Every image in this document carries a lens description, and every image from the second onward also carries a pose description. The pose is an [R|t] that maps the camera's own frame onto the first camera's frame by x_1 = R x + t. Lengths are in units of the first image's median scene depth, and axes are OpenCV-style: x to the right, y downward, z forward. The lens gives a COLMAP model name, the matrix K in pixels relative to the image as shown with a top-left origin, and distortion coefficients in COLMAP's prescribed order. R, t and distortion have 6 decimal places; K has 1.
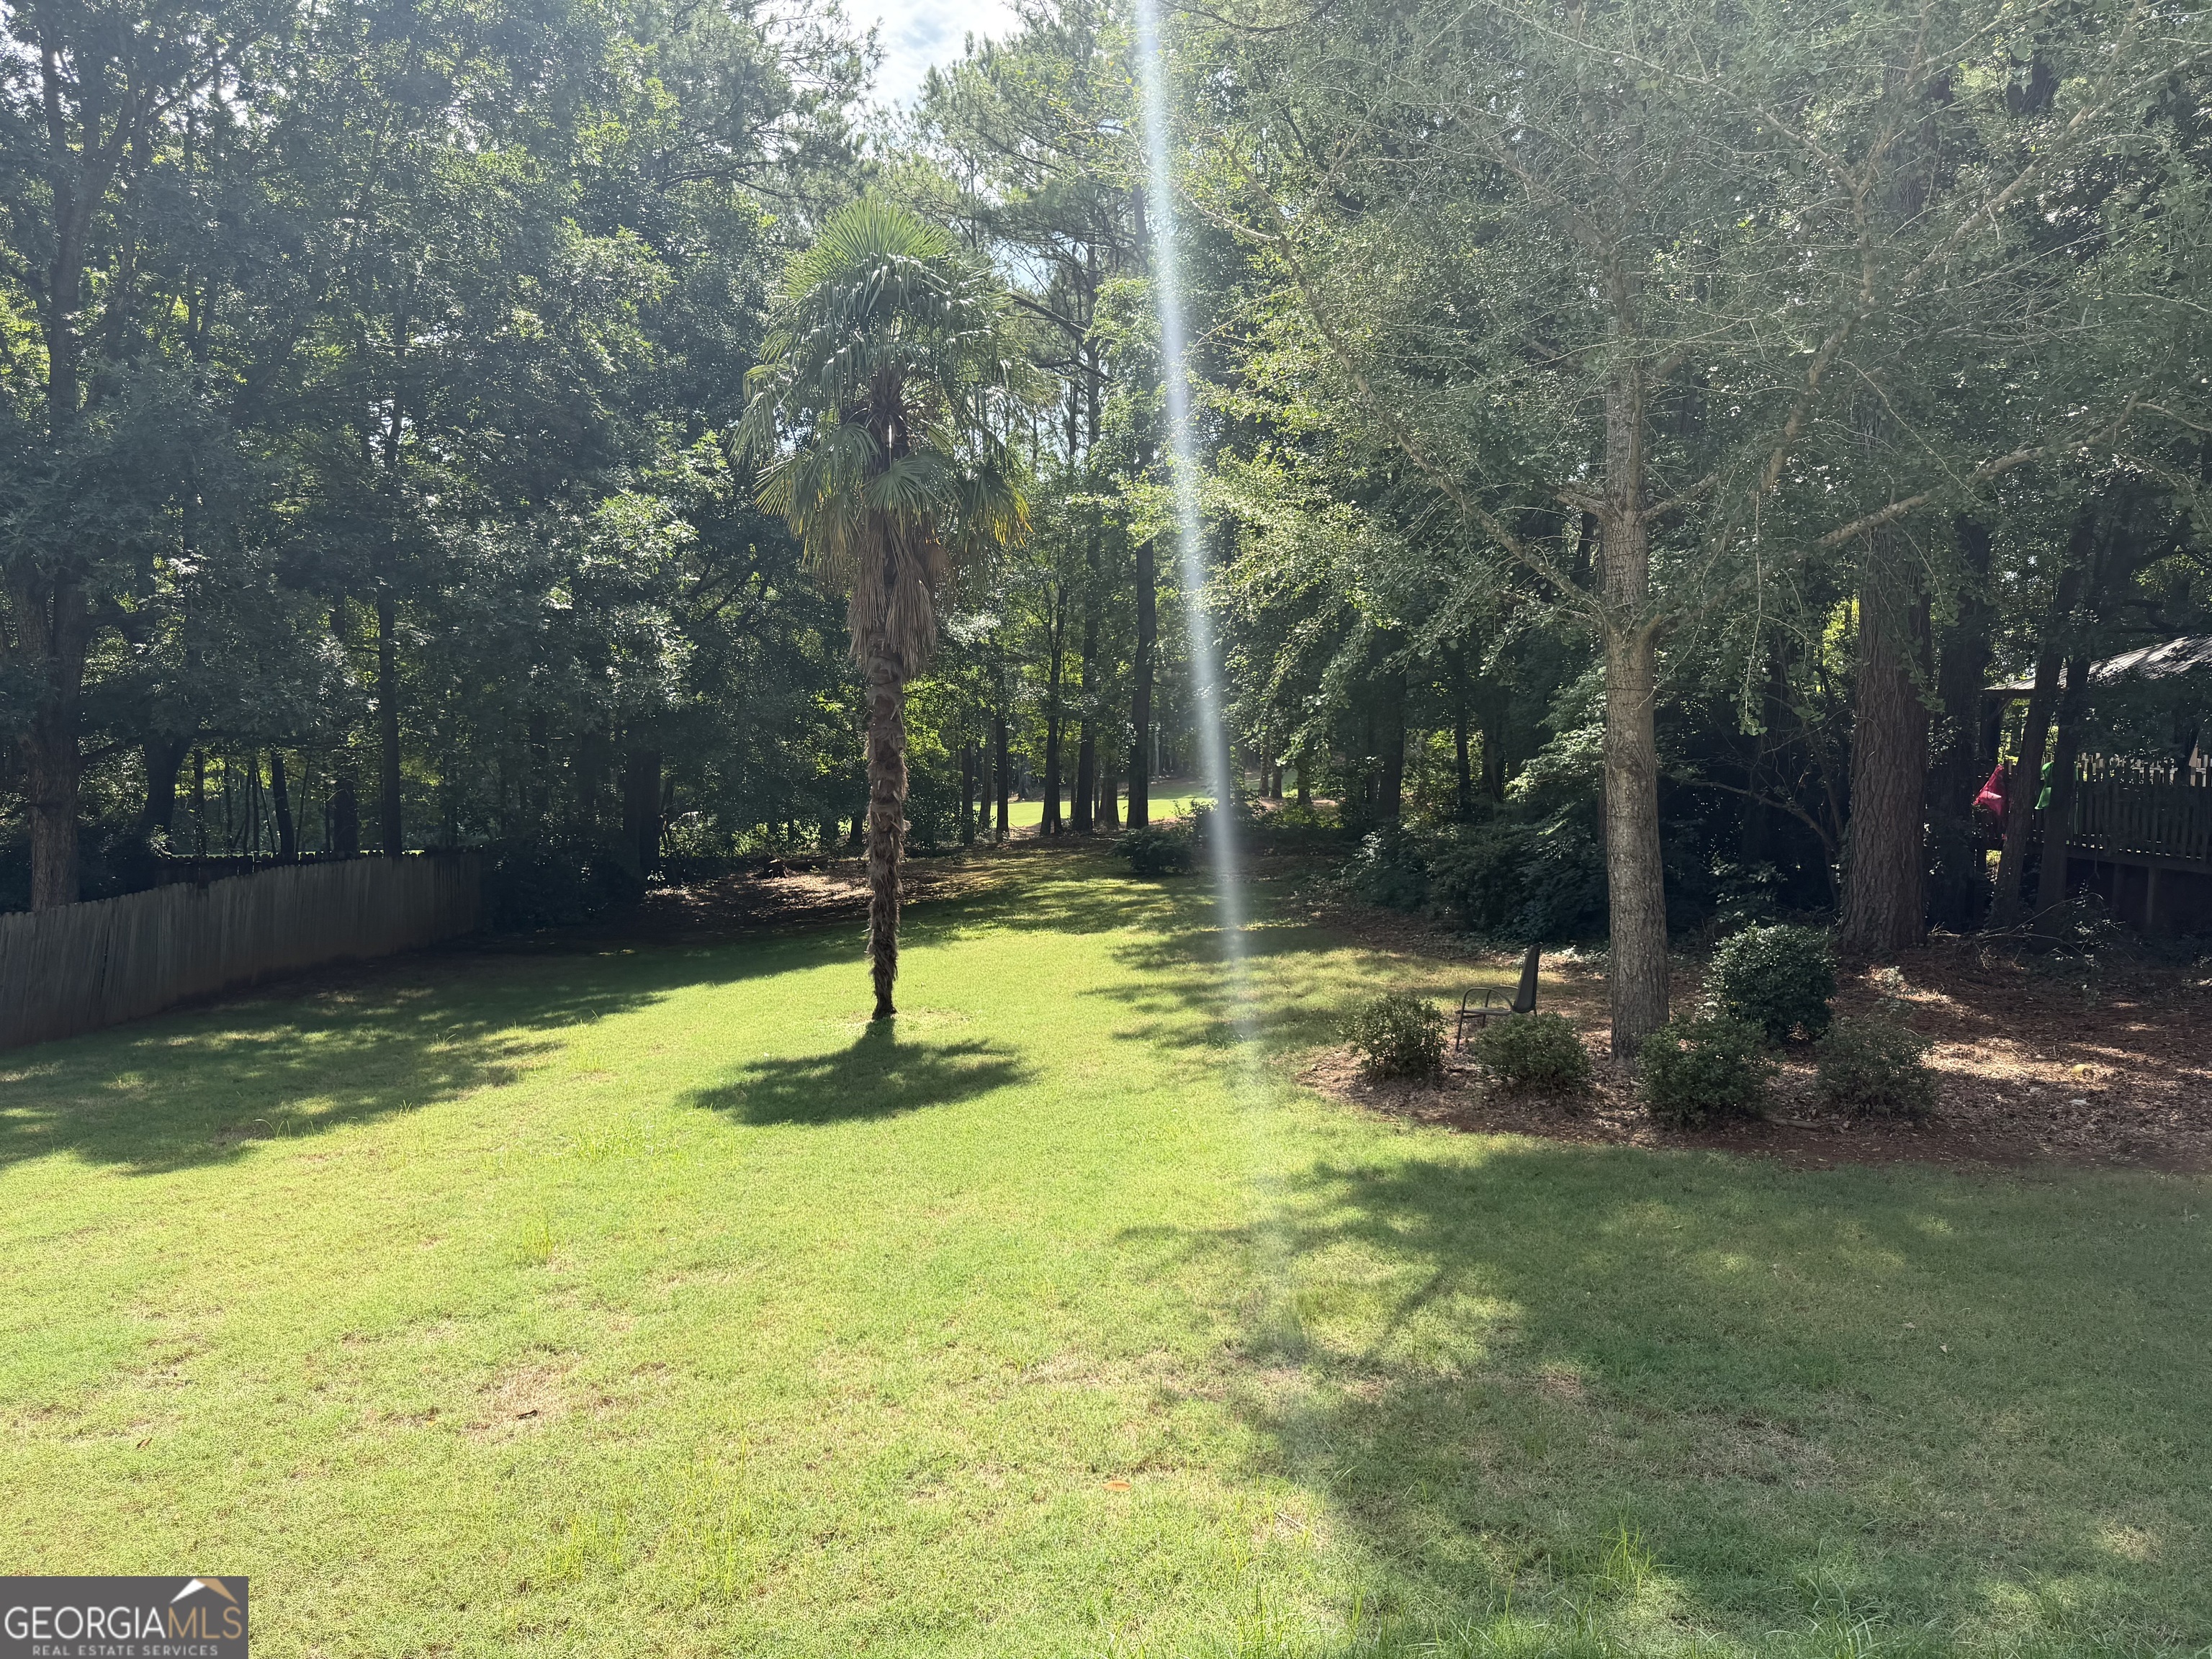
lens RADIAL K [[1508.0, 0, 1085.6], [0, 1508.0, 811.6], [0, 0, 1]] dist [0.036270, -0.004549]
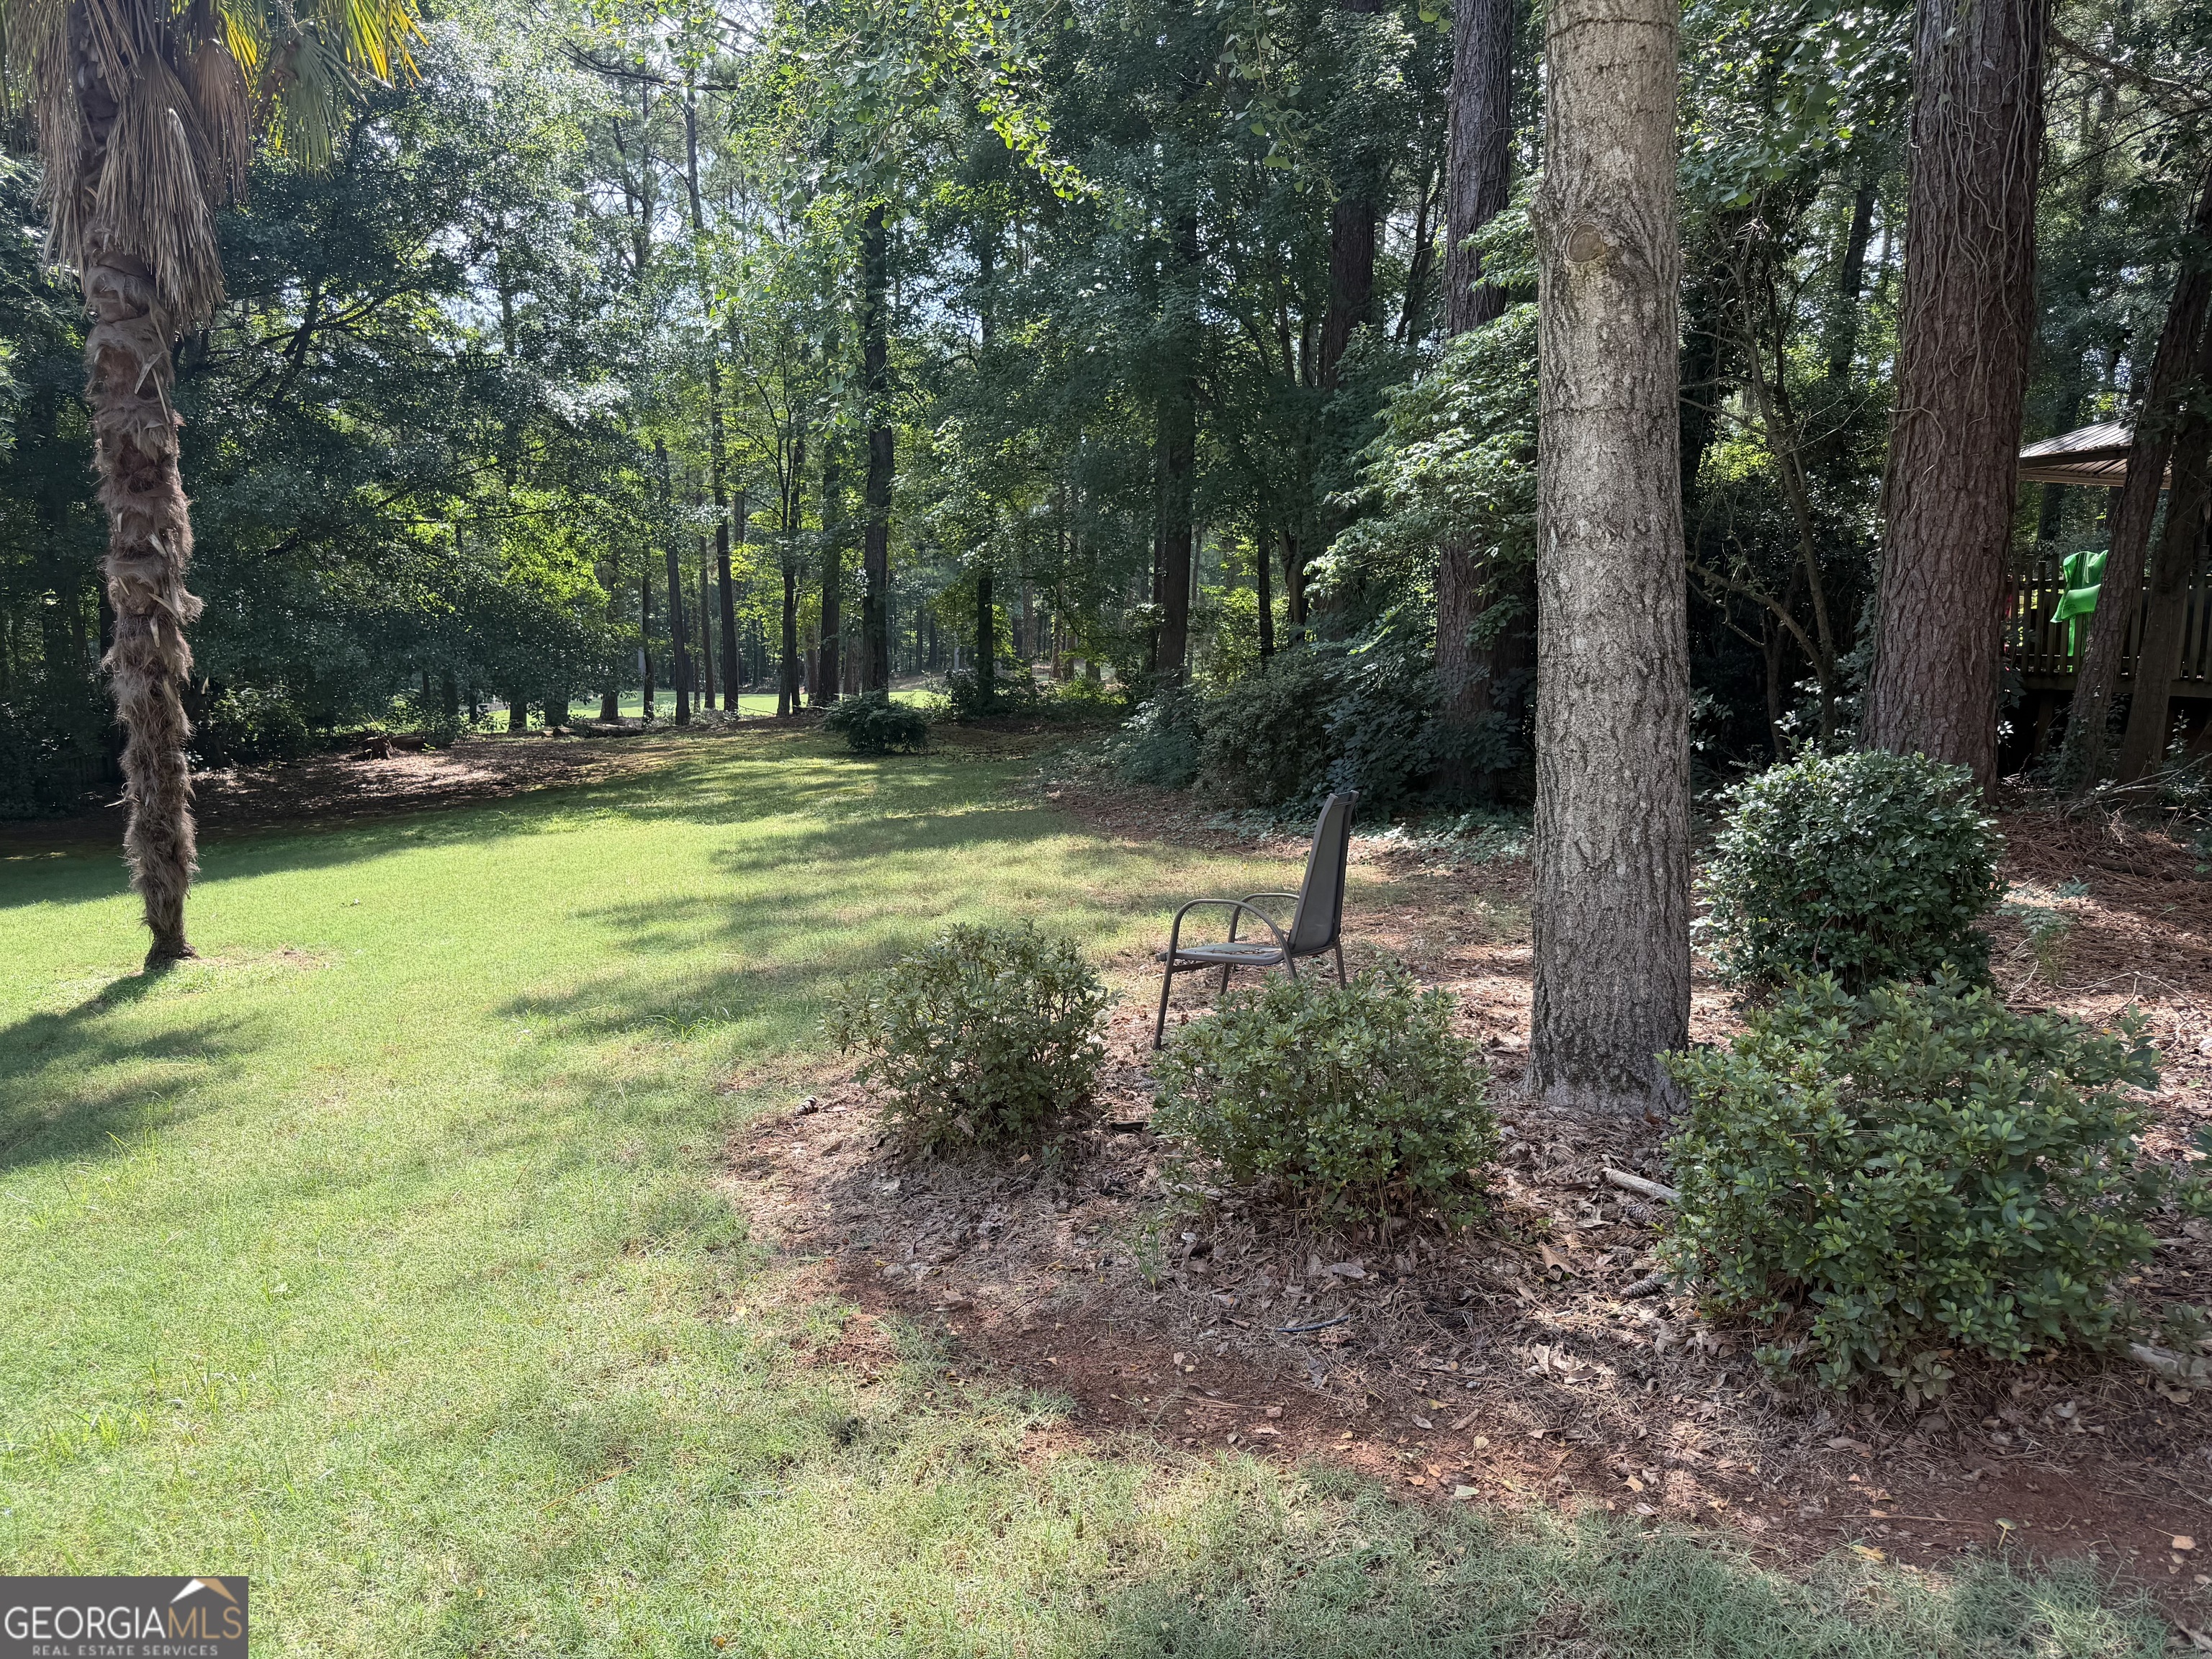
lens RADIAL K [[1508.0, 0, 1114.2], [0, 1508.0, 832.8], [0, 0, 1]] dist [0.036270, -0.004549]
pose [[0.990731, -0.009107, 0.135533, 0.120587], [-0.001263, 0.997090, 0.076226, 0.045144], [-0.135833, -0.075690, 0.987836, 0.402482]]
